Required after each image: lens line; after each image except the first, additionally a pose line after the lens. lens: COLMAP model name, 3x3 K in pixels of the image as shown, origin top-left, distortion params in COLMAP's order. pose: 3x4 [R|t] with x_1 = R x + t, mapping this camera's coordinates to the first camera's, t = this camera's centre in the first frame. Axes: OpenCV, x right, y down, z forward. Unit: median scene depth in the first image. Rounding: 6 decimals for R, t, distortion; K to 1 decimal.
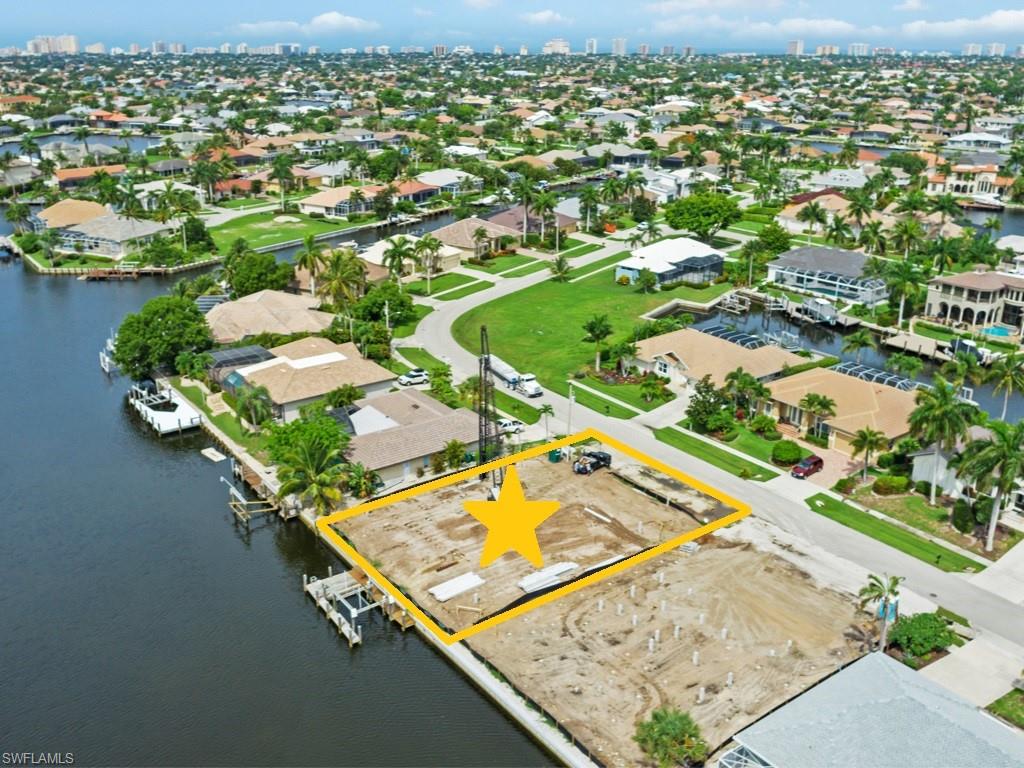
lens RADIAL K [[920.6, 0, 495.3], [0, 920.6, 383.6], [0, 0, 1]] dist [-0.029012, 0.015066]
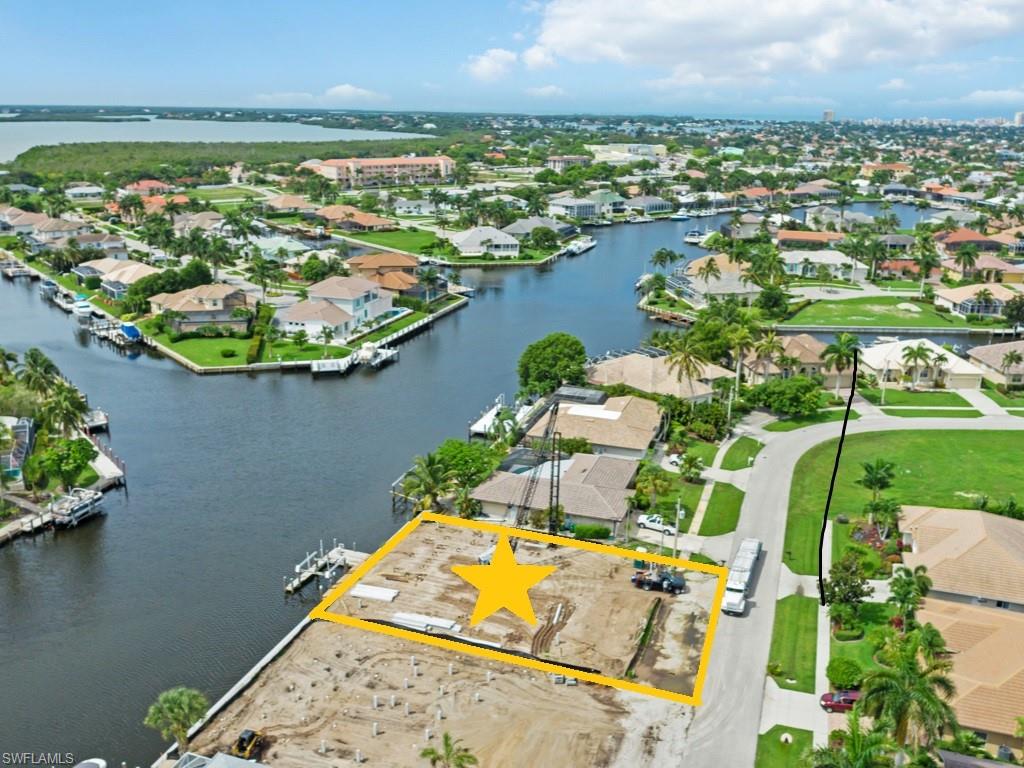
lens RADIAL K [[919.9, 0, 512.0], [0, 919.9, 384.0], [0, 0, 1]] dist [-0.025846, 0.003877]
pose [[0.582546, 0.242187, -0.775877, 0.450836], [-0.294996, 0.952485, 0.075825, -0.085539], [0.757375, 0.184709, 0.626311, 0.179366]]
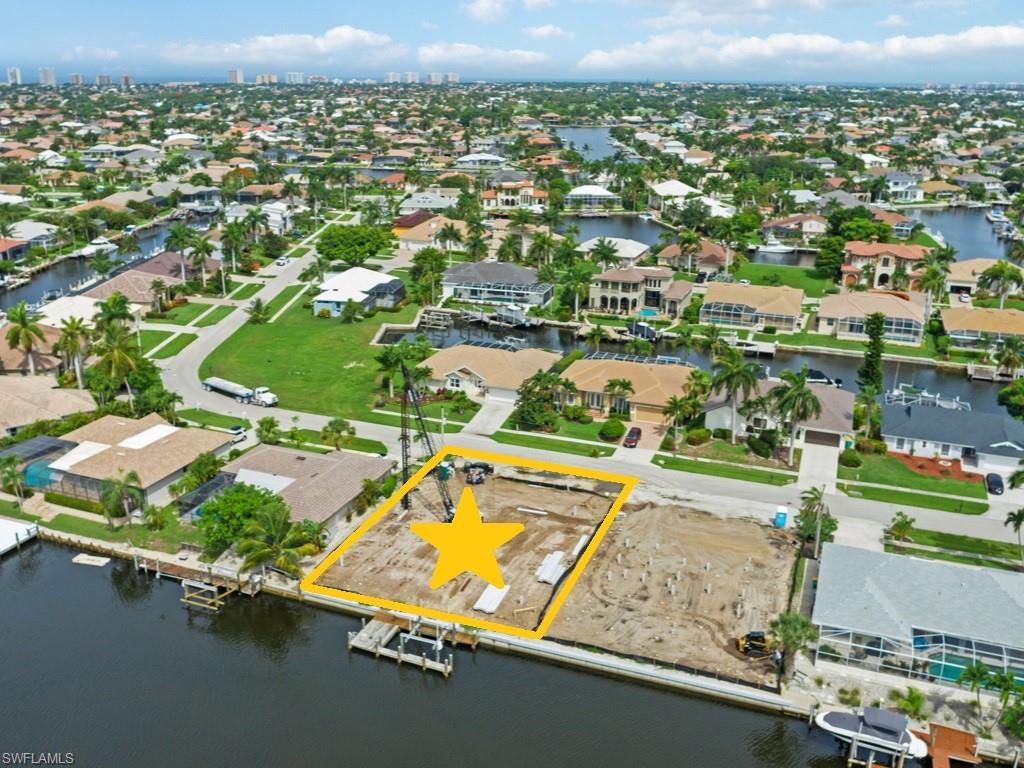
lens RADIAL K [[922.6, 0, 499.0], [0, 922.6, 385.9], [0, 0, 1]] dist [-0.027433, 0.010660]
pose [[0.840363, -0.169084, 0.514977, -0.279026], [0.182477, 0.982894, 0.024943, -0.025878], [-0.510385, 0.073010, 0.856841, 0.020760]]
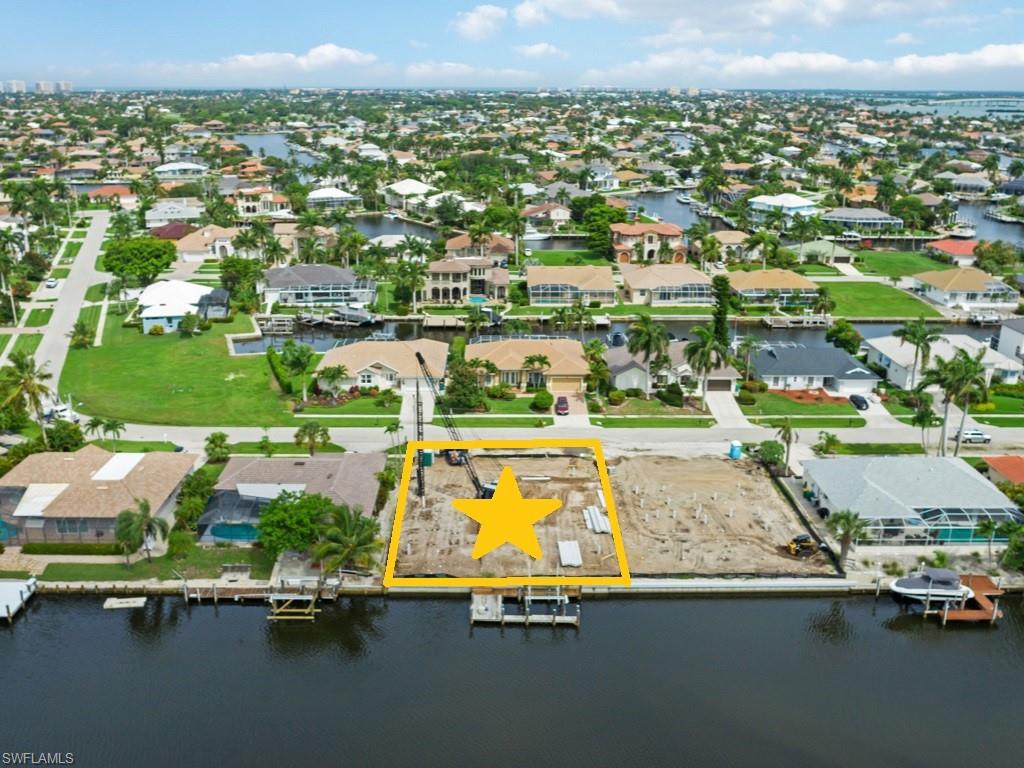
lens RADIAL K [[920.6, 0, 495.3], [0, 920.6, 383.6], [0, 0, 1]] dist [-0.029012, 0.015066]
pose [[0.579808, -0.251623, 0.774925, -0.477826], [0.279334, 0.954862, 0.101048, -0.065606], [-0.765372, 0.157874, 0.623924, 0.154432]]
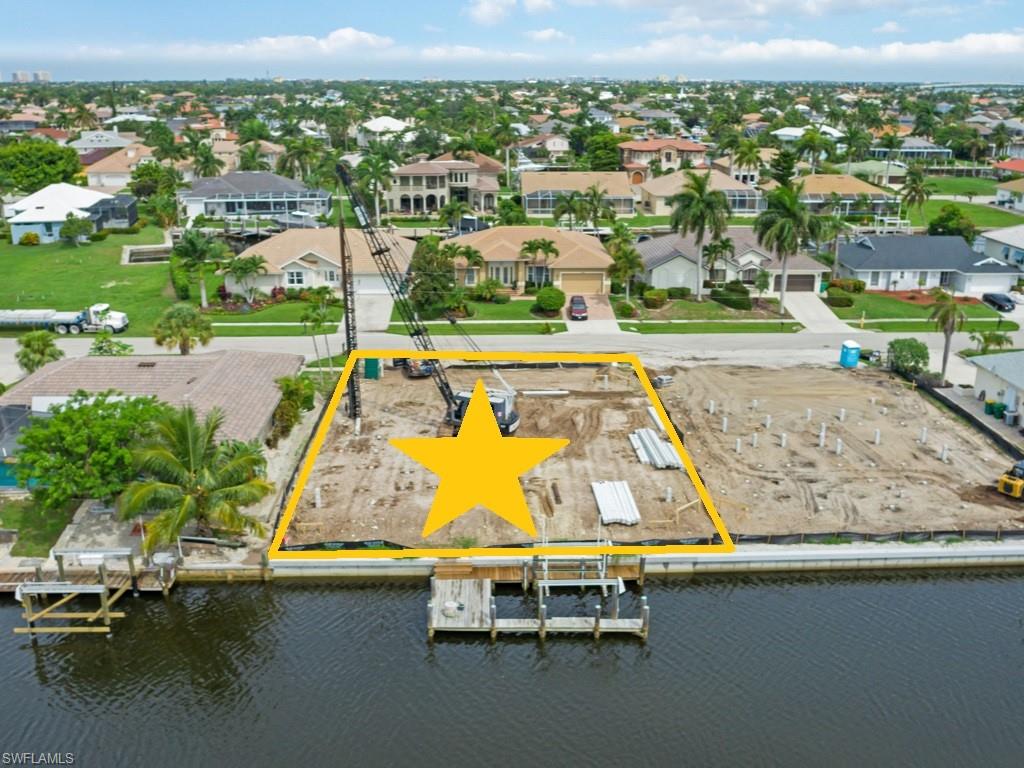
lens RADIAL K [[919.9, 0, 512.0], [0, 919.9, 384.0], [0, 0, 1]] dist [-0.025846, 0.003877]
pose [[0.555217, -0.262157, 0.789308, -0.283620], [0.285380, 0.951458, 0.115269, 0.024625], [-0.781212, 0.161253, 0.603080, 0.330601]]
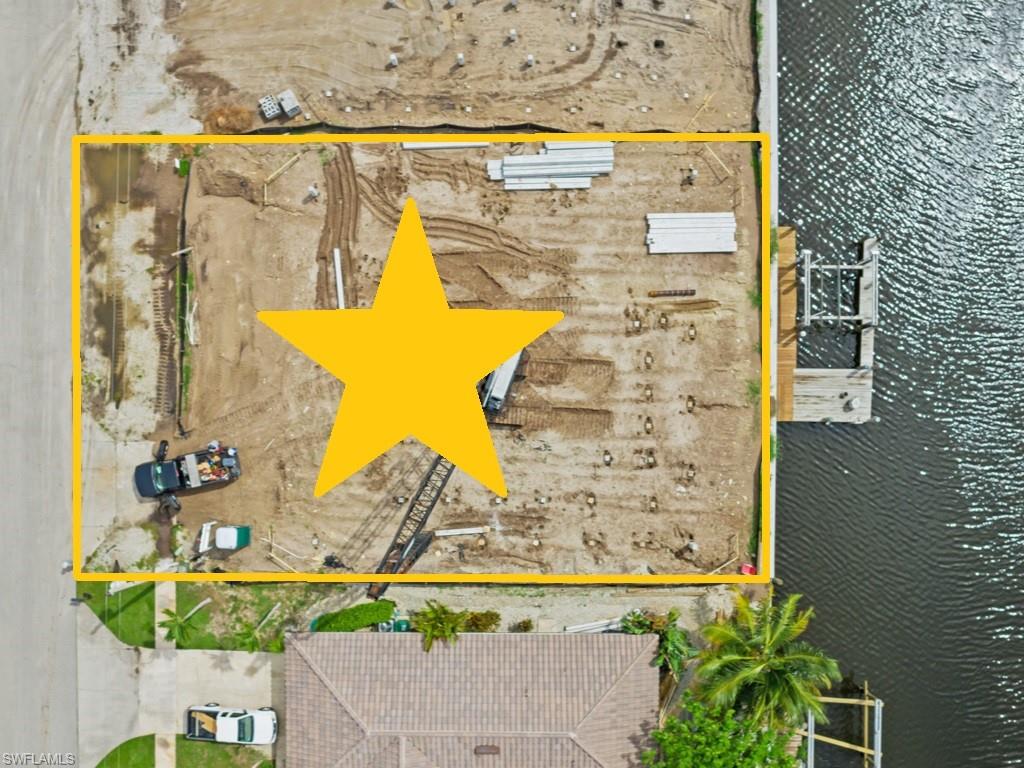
lens RADIAL K [[922.6, 0, 499.0], [0, 922.6, 385.9], [0, 0, 1]] dist [-0.027433, 0.010660]
pose [[-0.811070, -0.584838, 0.011391, -0.002098], [0.212531, -0.276491, 0.937221, -0.201565], [-0.544973, 0.762573, 0.348550, 0.469967]]
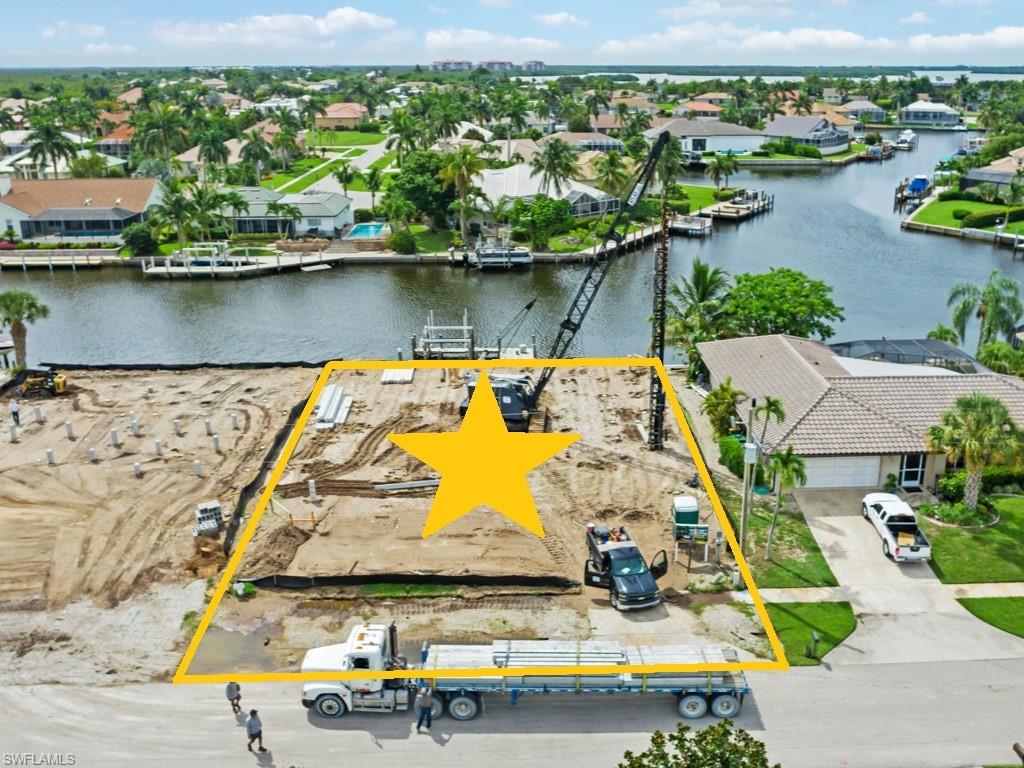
lens RADIAL K [[919.4, 0, 545.8], [0, 919.4, 384.6], [0, 0, 1]] dist [-0.026364, 0.004413]
pose [[-0.551977, 0.275610, -0.786994, 0.267100], [-0.286216, 0.823837, 0.489257, -0.103656], [0.783200, 0.495309, -0.375855, 0.710687]]
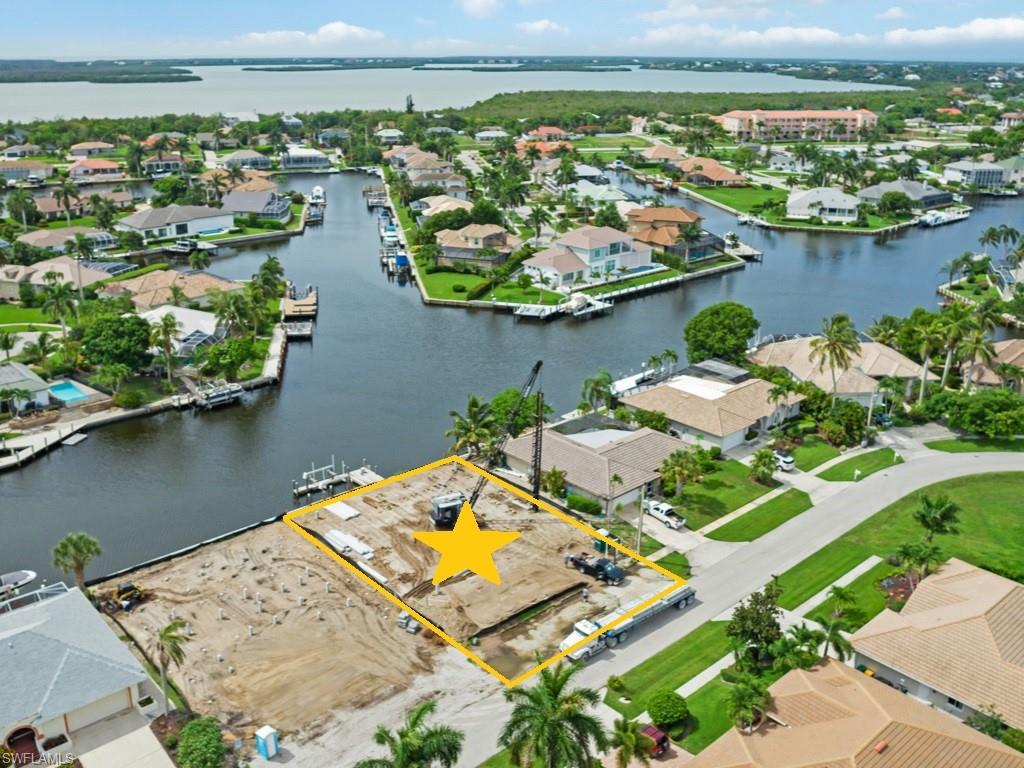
lens RADIAL K [[920.6, 0, 495.3], [0, 920.6, 383.6], [0, 0, 1]] dist [-0.029012, 0.015066]
pose [[0.101201, 0.337286, -0.935947, 0.556211], [-0.346132, 0.893939, 0.284721, -0.185414], [0.932712, 0.295148, 0.207213, 0.445017]]
